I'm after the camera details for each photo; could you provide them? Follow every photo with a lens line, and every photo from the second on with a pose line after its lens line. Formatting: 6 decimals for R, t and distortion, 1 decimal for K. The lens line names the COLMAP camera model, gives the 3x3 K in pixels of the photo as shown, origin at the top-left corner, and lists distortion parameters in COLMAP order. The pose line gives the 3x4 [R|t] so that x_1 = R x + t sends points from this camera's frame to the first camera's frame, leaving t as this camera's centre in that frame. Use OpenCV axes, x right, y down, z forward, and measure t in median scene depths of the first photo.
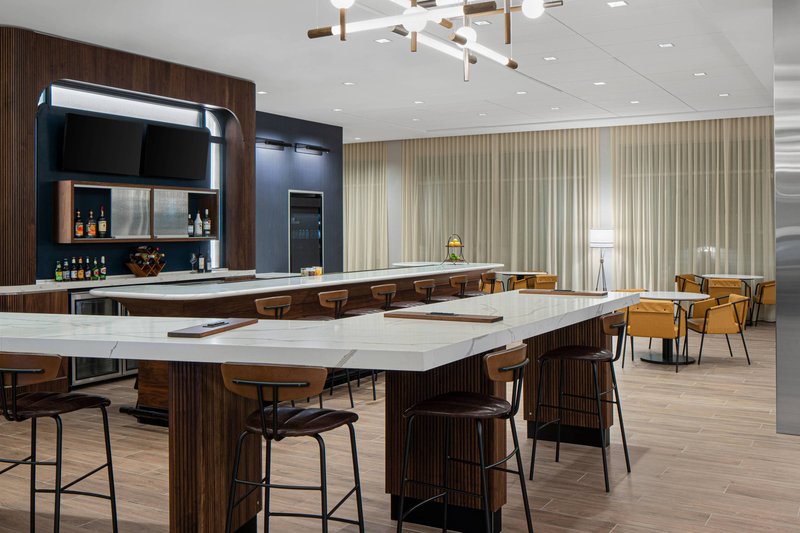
lens RADIAL K [[831.3, 0, 399.6], [0, 831.3, 228.6], [0, 0, 1]] dist [-0.013012, -0.014425]
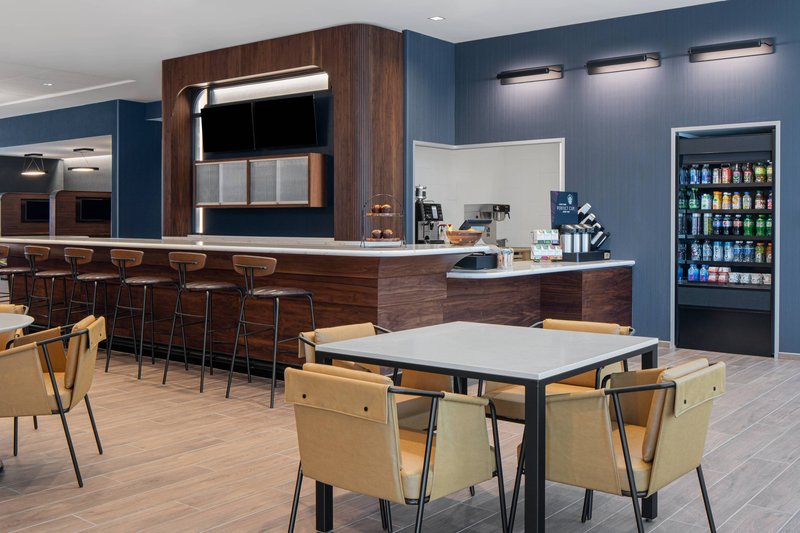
lens RADIAL K [[831.2, 0, 399.9], [0, 831.2, 204.5], [0, 0, 1]] dist [0.000690, 0.001835]
pose [[-0.157313, -0.006178, -0.987530, 0.705091], [0.003293, 0.999972, -0.006780, 0.018056], [0.987543, -0.004318, -0.157288, 1.259743]]
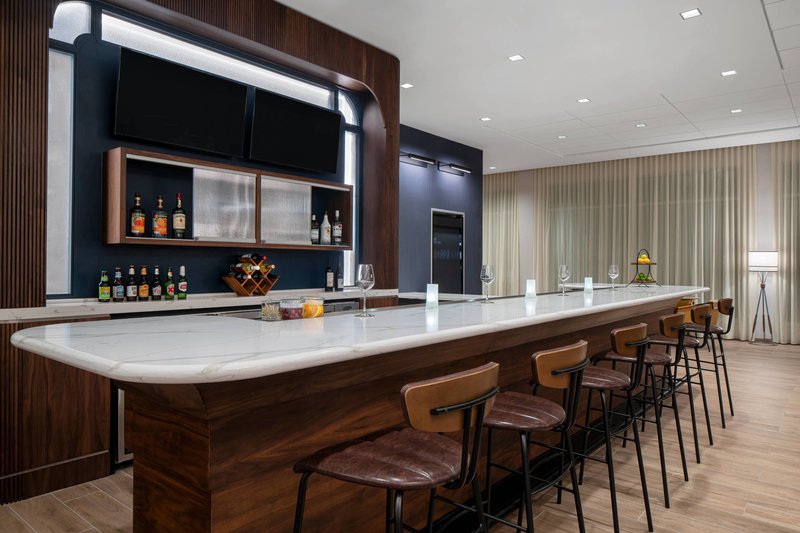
lens RADIAL K [[545.9, 0, 400.0], [0, 545.9, 266.5], [0, 0, 1]] dist [0.006622, 0.001447]
pose [[0.986338, 0.009955, -0.164432, -0.089099], [-0.009031, 0.999939, 0.006369, 0.025588], [0.164485, -0.004797, 0.986368, 0.502925]]
